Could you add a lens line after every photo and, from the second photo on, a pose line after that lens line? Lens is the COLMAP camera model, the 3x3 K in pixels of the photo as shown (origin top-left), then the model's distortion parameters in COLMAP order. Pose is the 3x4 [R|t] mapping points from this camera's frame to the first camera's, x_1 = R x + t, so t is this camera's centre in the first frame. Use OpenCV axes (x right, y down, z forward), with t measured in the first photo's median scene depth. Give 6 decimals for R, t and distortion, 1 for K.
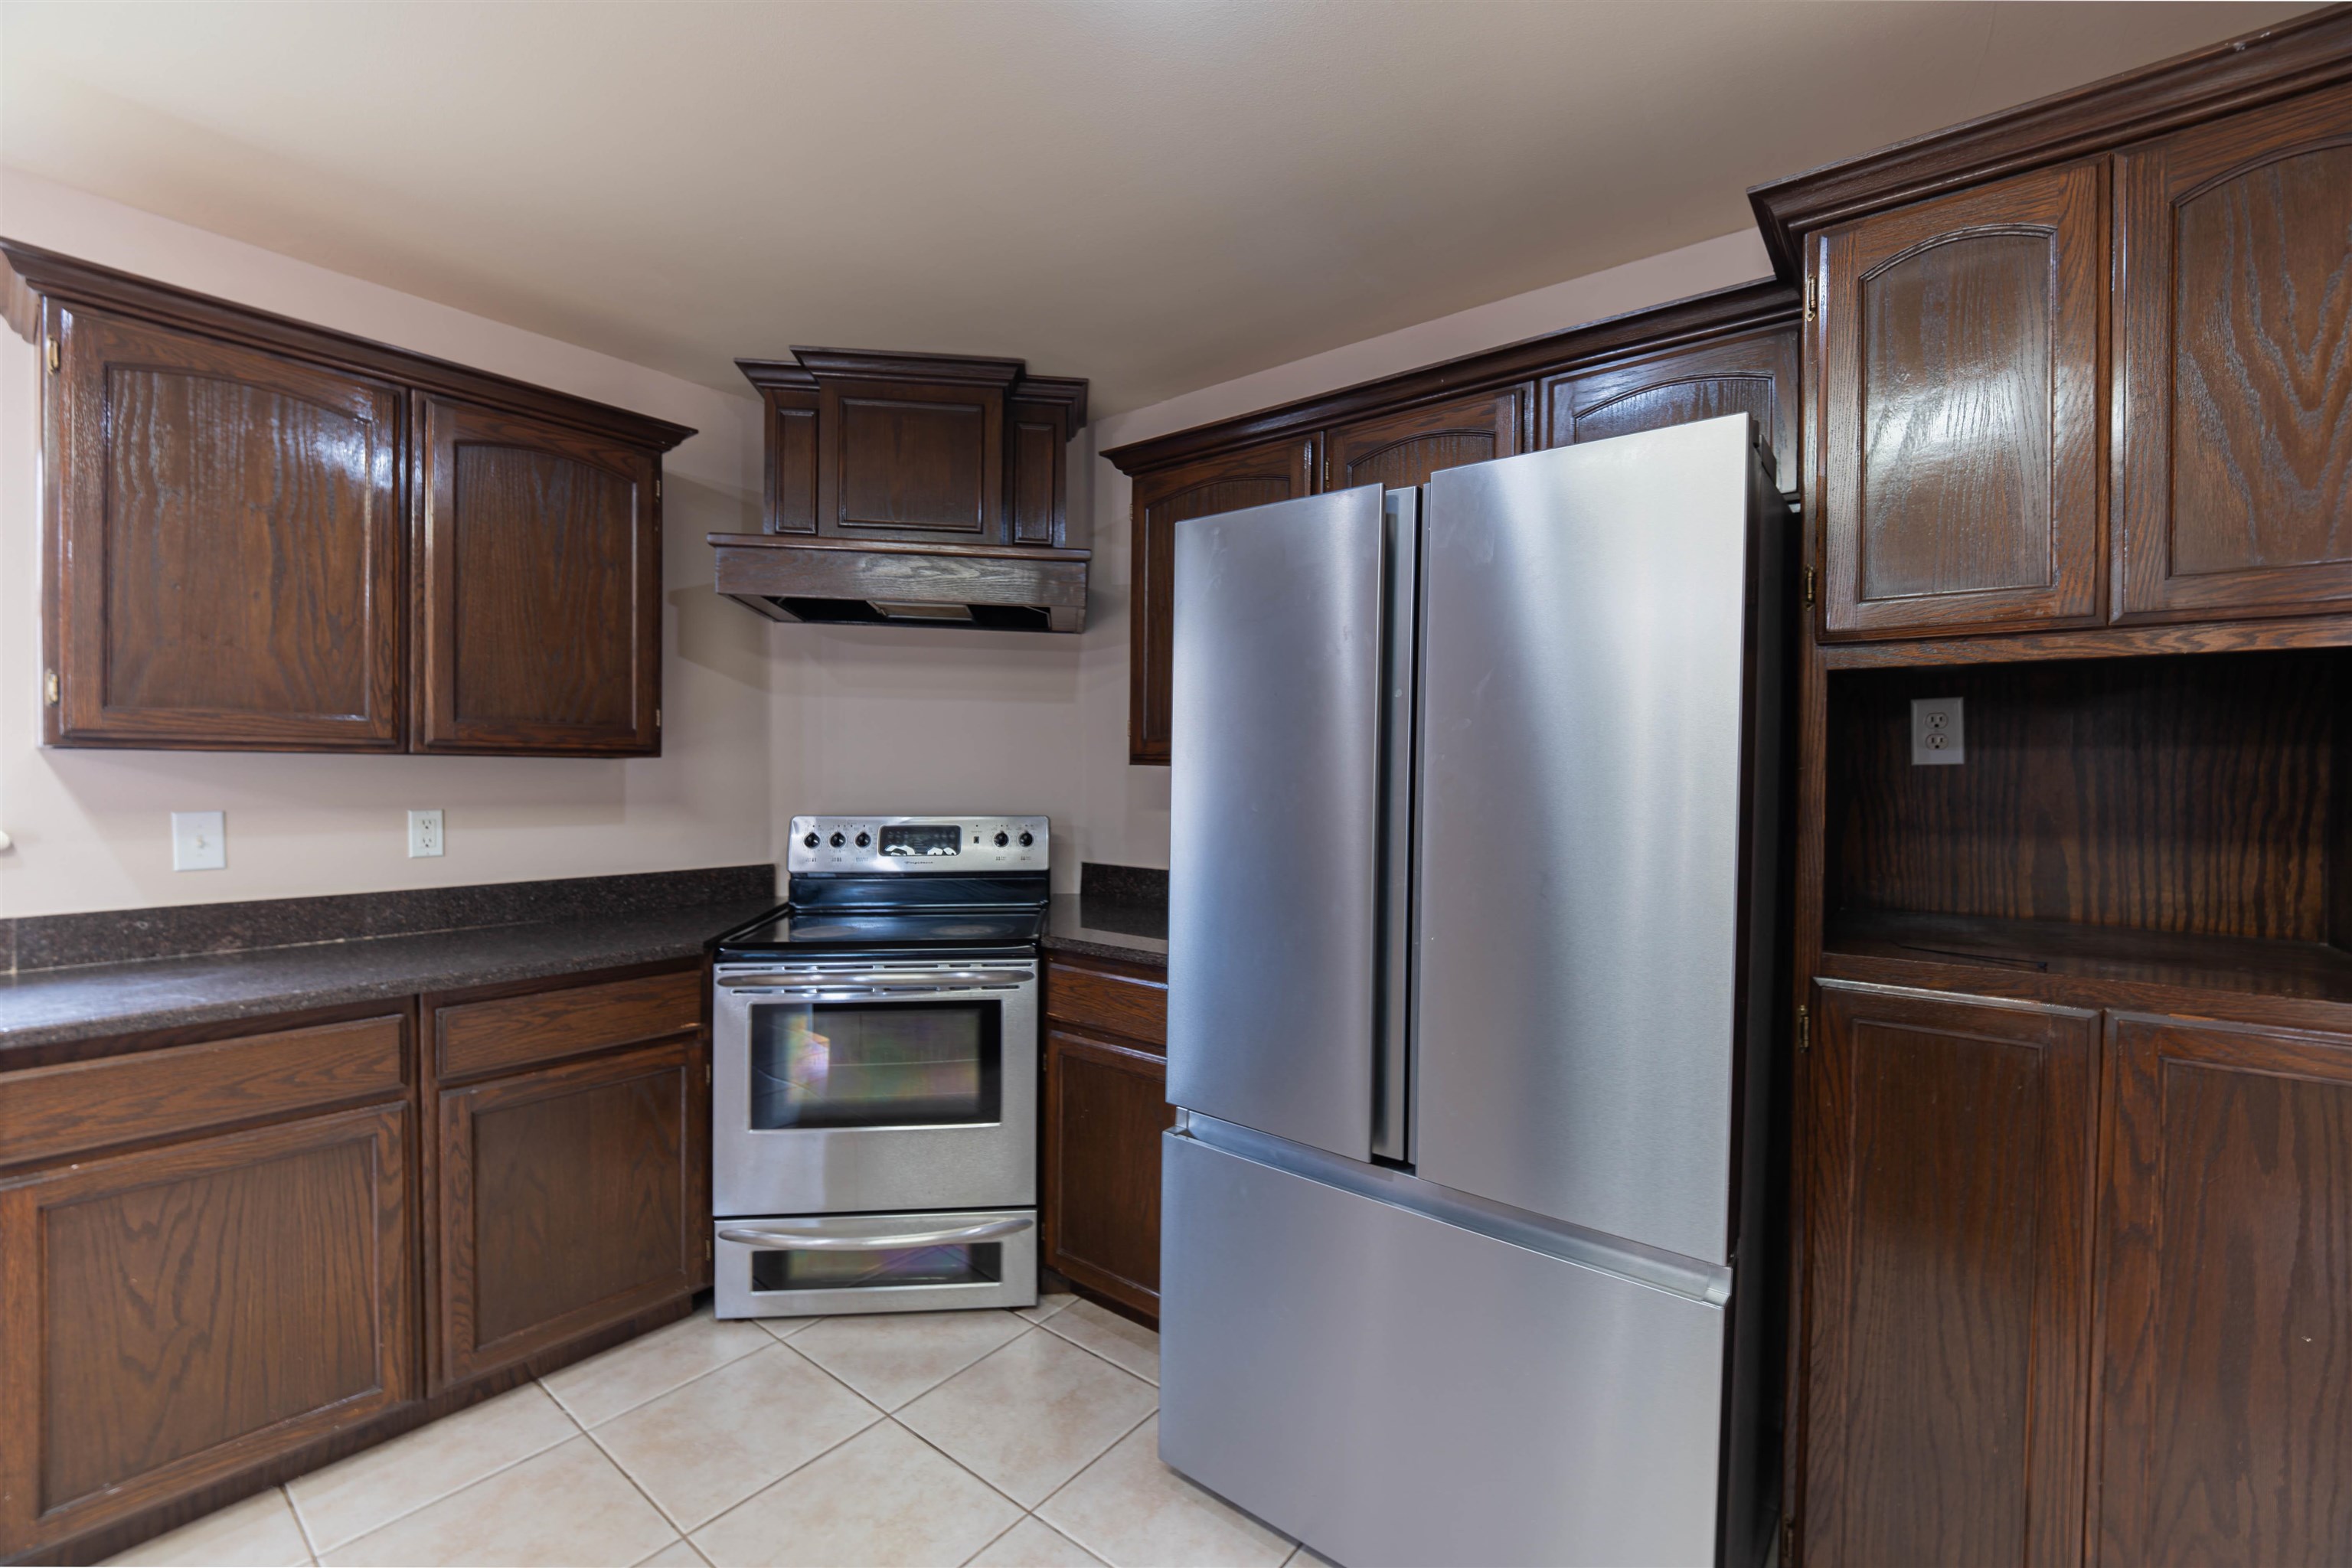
lens RADIAL K [[966.7, 0, 1181.2], [0, 966.7, 789.3], [0, 0, 1]] dist [-0.003116, -0.006894]
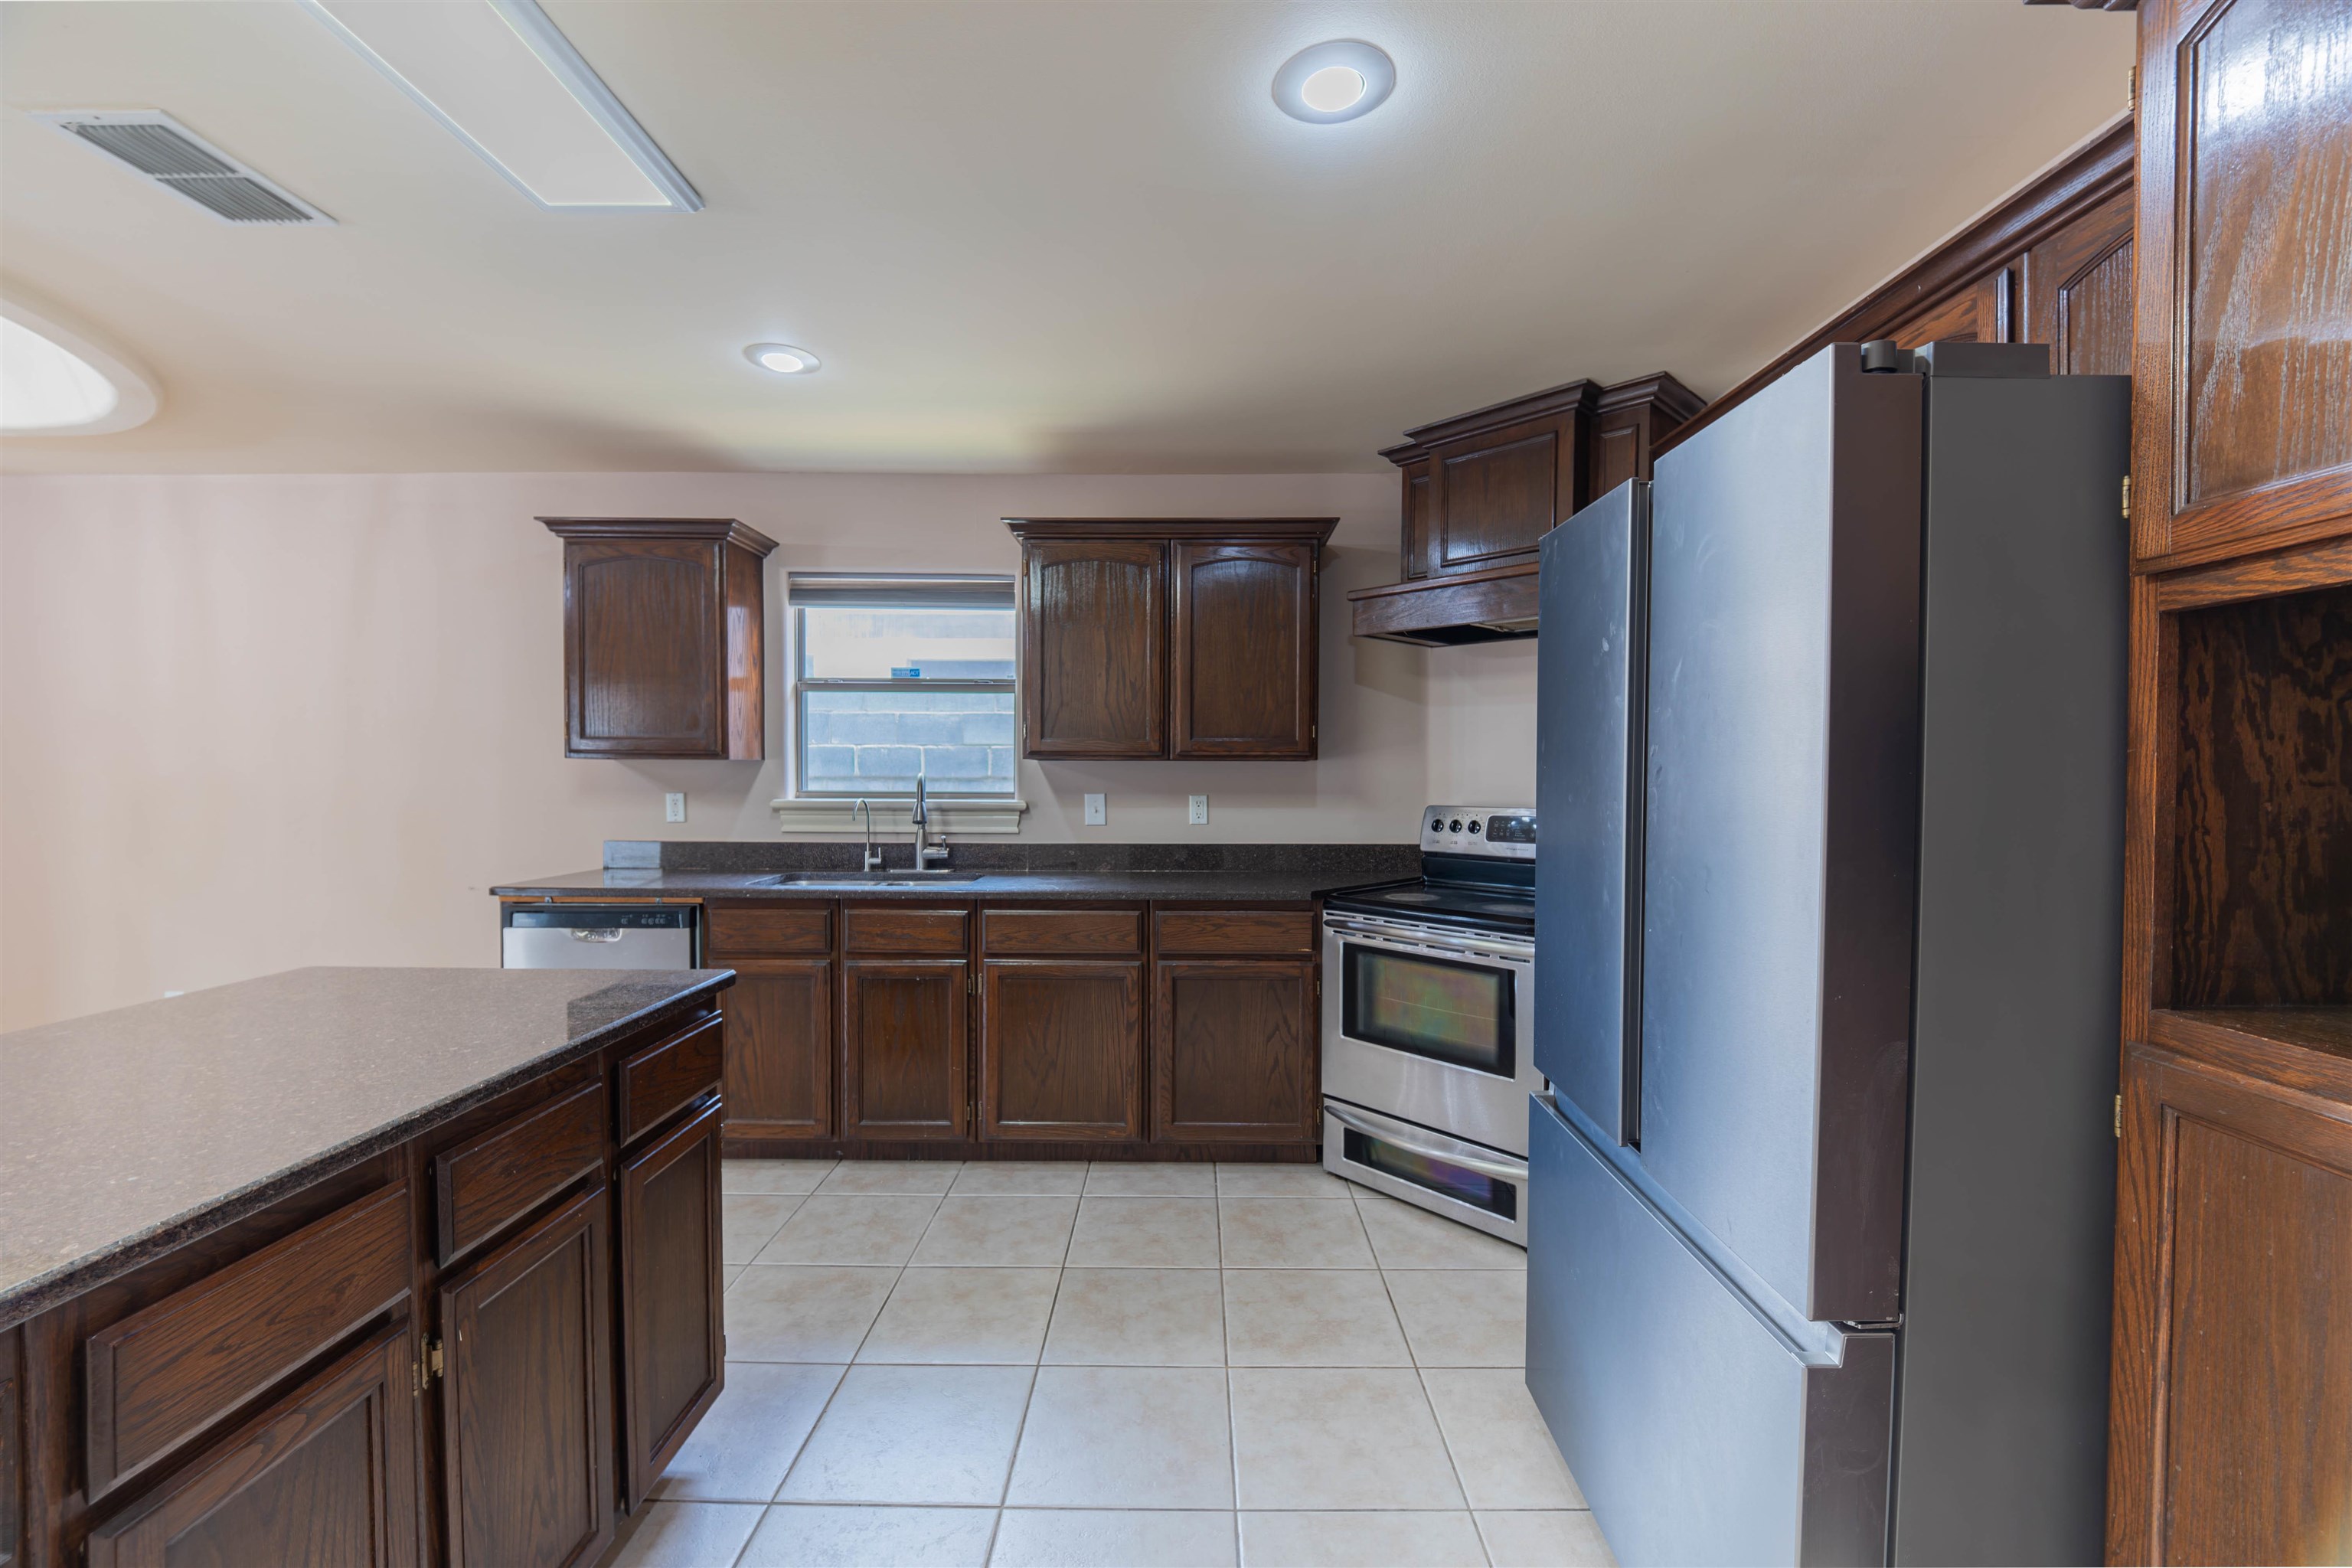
lens RADIAL K [[966.7, 0, 1177.5], [0, 966.7, 785.4], [0, 0, 1]] dist [-0.003116, -0.006894]
pose [[0.602946, 0.004655, -0.797769, 0.493439], [-0.007971, 0.999968, -0.000189, 0.006397], [0.797743, 0.006473, 0.602963, 0.004561]]
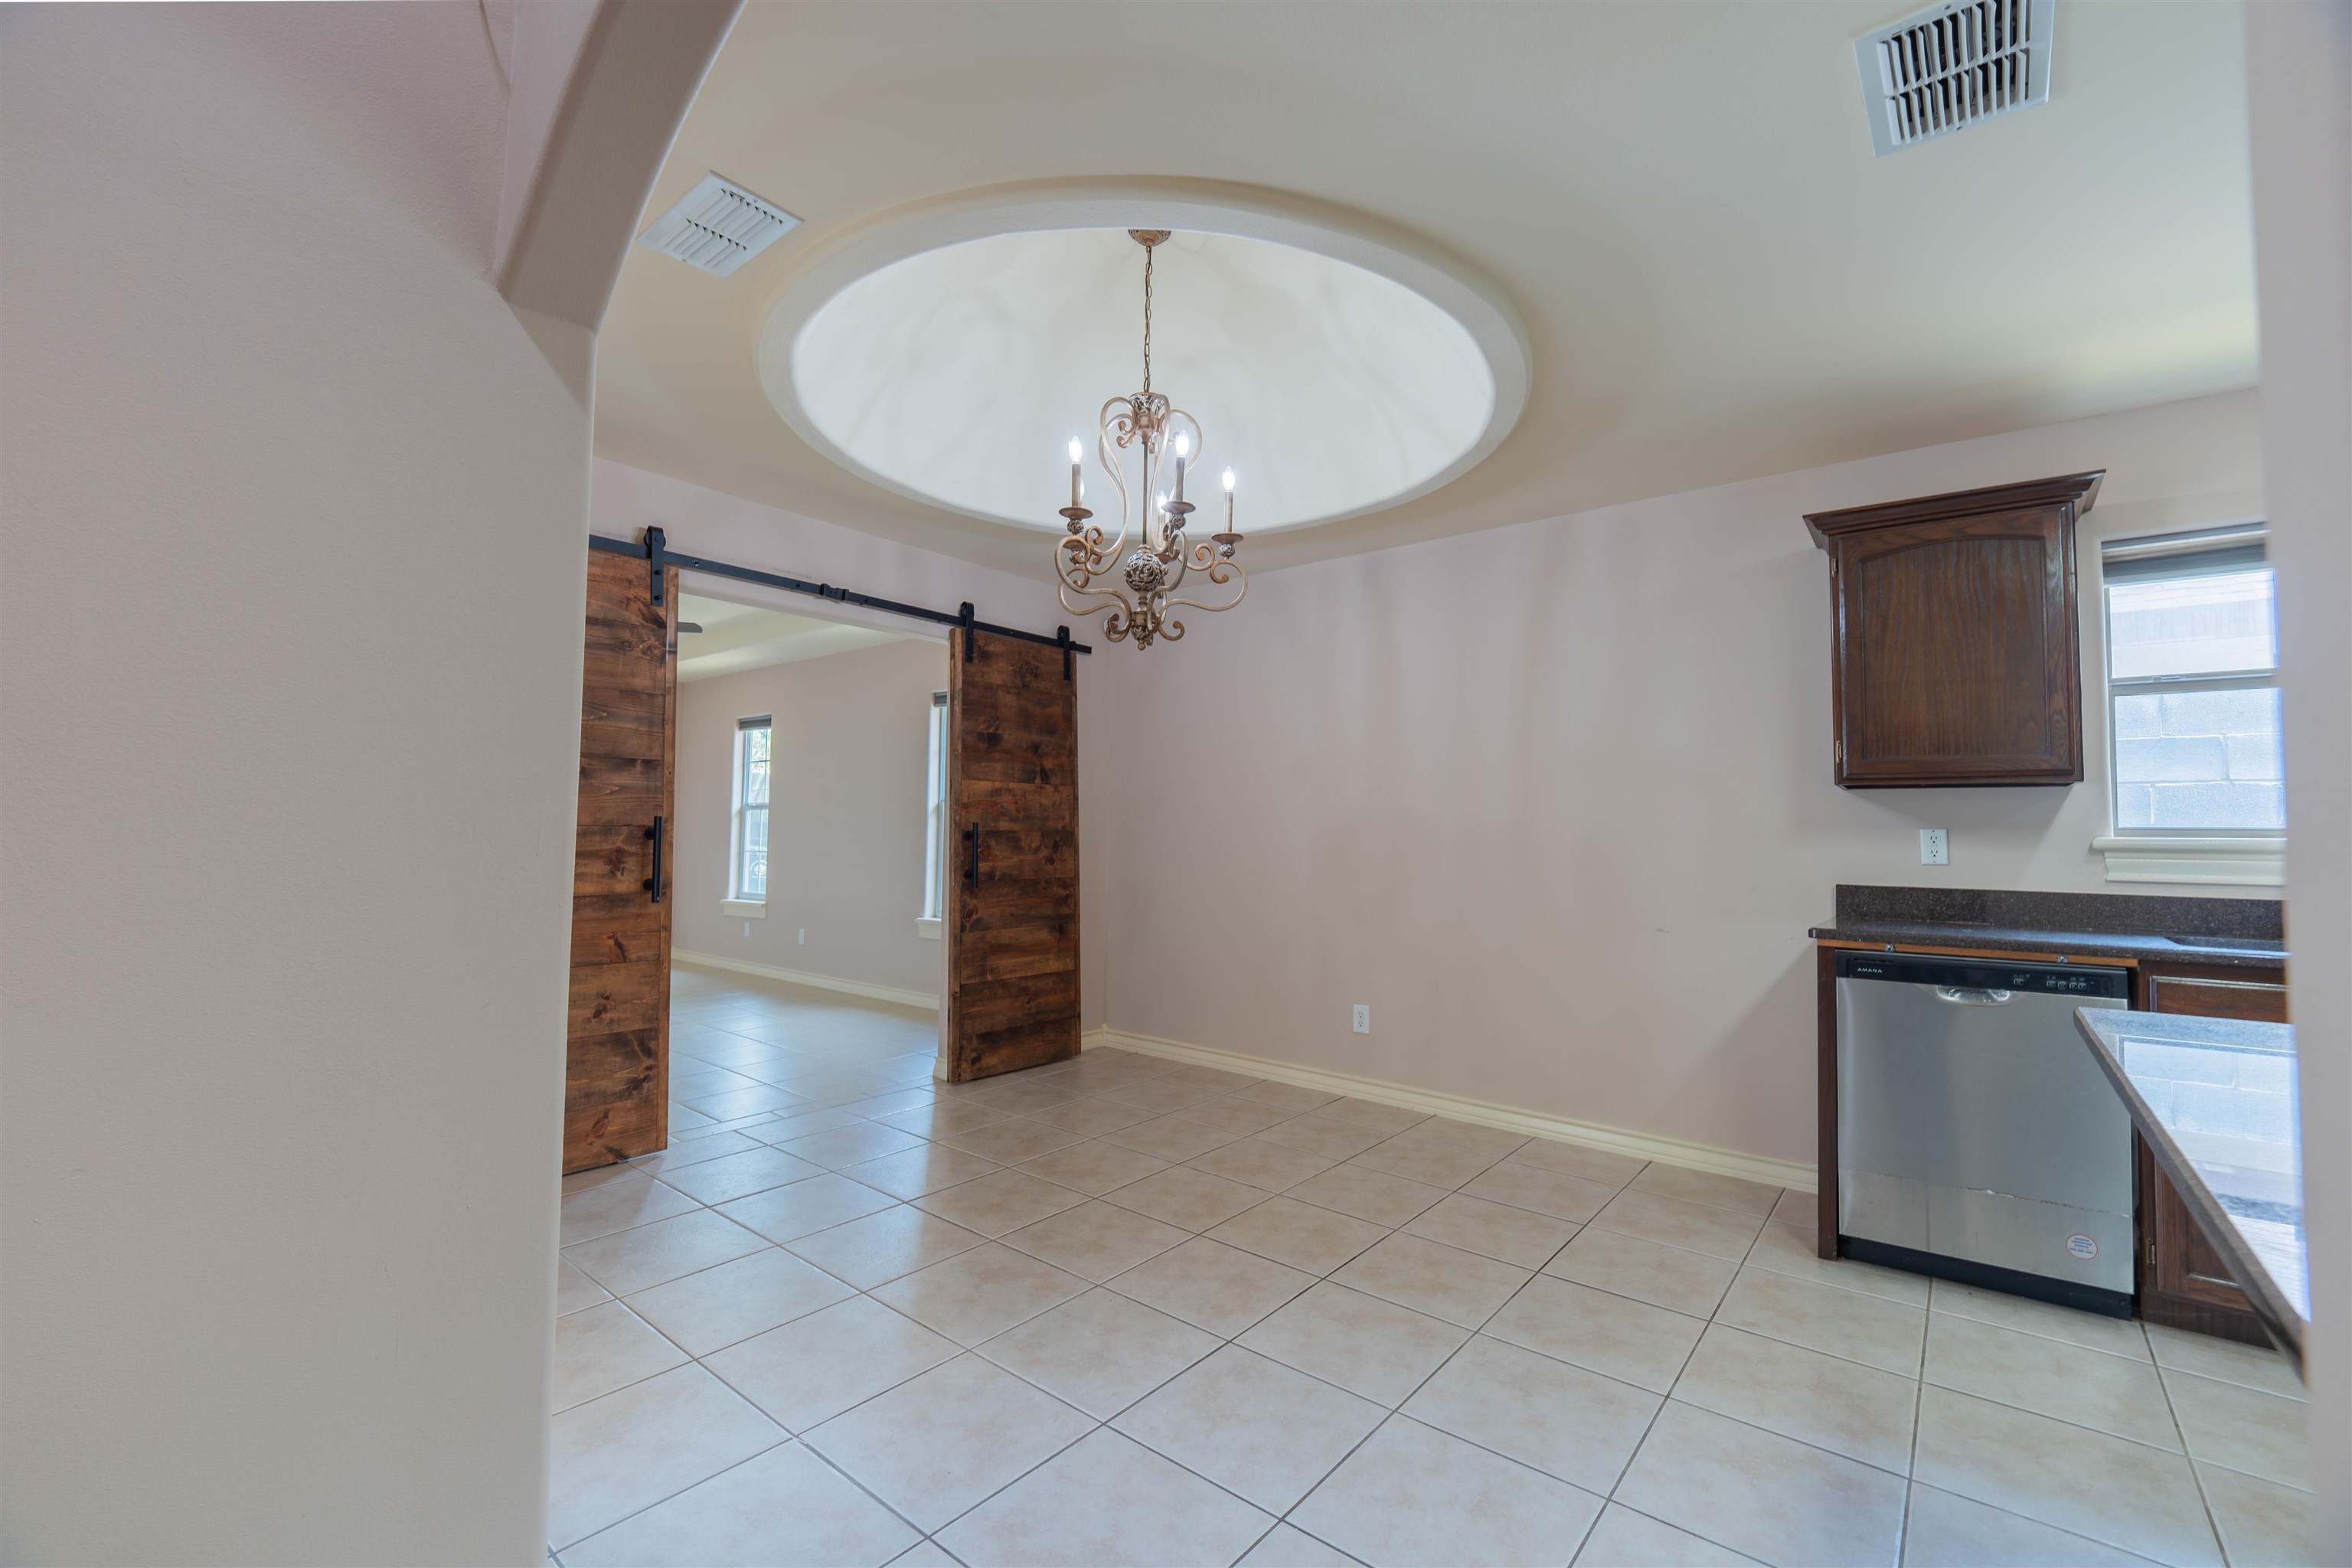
lens RADIAL K [[966.7, 0, 1168.3], [0, 966.7, 800.5], [0, 0, 1]] dist [-0.003116, -0.006894]
pose [[-0.038510, -0.048320, -0.998089, 0.040283], [-0.026661, 0.998524, -0.047312, 0.080219], [0.998902, 0.024789, -0.039741, -0.718157]]
